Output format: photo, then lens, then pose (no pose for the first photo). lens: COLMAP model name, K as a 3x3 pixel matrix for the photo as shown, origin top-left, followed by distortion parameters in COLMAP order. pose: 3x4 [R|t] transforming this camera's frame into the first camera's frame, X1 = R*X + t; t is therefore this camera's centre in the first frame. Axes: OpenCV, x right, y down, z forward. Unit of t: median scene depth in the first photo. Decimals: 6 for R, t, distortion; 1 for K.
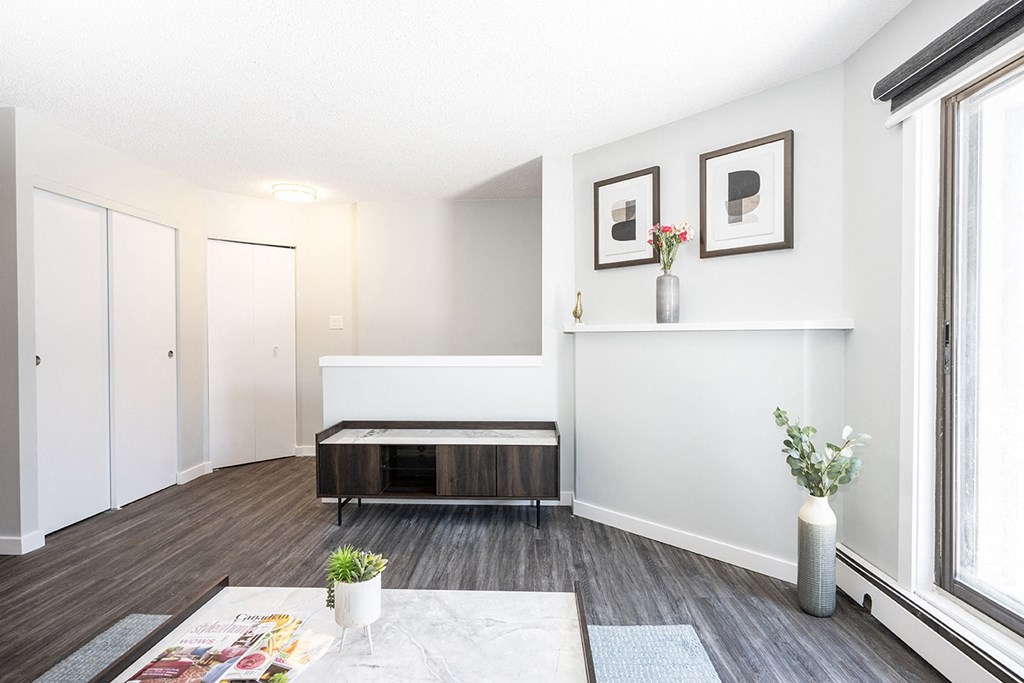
lens RADIAL K [[511.4, 0, 512.0], [0, 511.4, 341.5], [0, 0, 1]] dist [-0.006306, 0.000472]
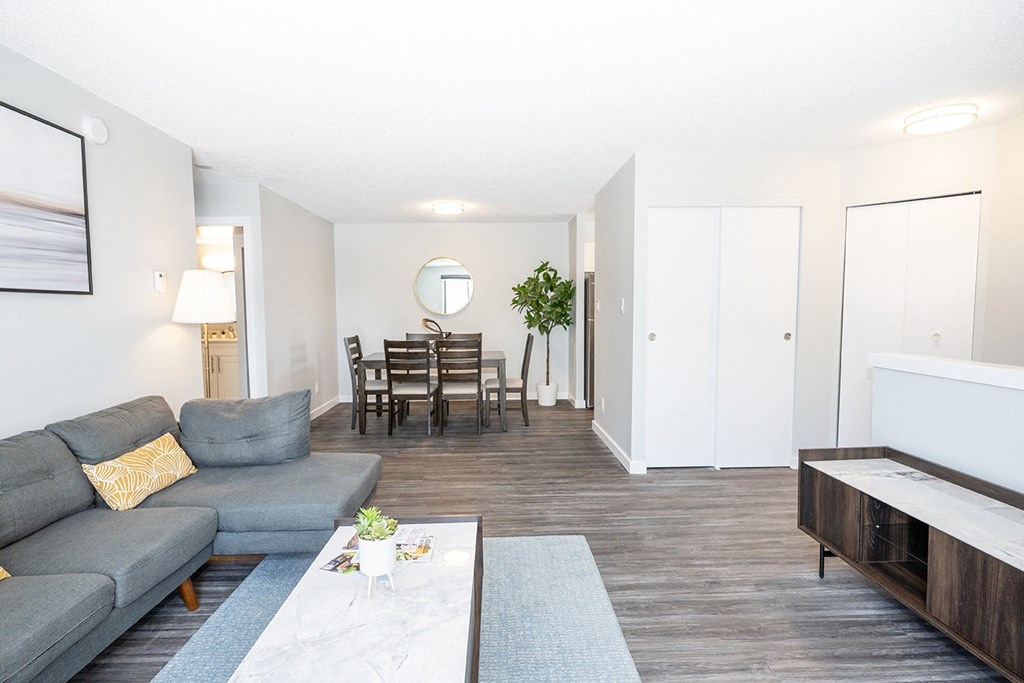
lens RADIAL K [[527.1, 0, 512.0], [0, 527.1, 341.5], [0, 0, 1]] dist [-0.004162, 0.000749]
pose [[0.079645, 0.070517, -0.994326, 0.387016], [-0.005779, 0.997511, 0.070280, -0.043031], [0.996807, 0.000149, 0.079855, 0.485087]]
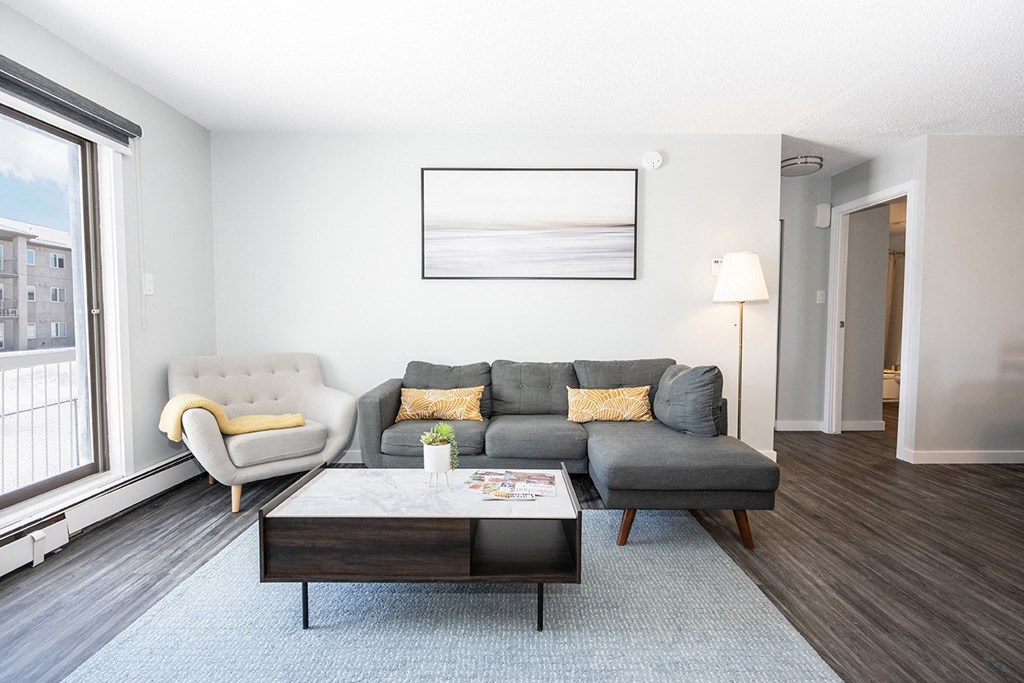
lens RADIAL K [[504.6, 0, 512.0], [0, 504.6, 341.5], [0, 0, 1]] dist [0.000223, 0.000252]
pose [[-0.998757, 0.006256, -0.049456, -0.182888], [0.003172, 0.998059, 0.062193, 0.013875], [0.049749, 0.061959, -0.996838, 1.028686]]
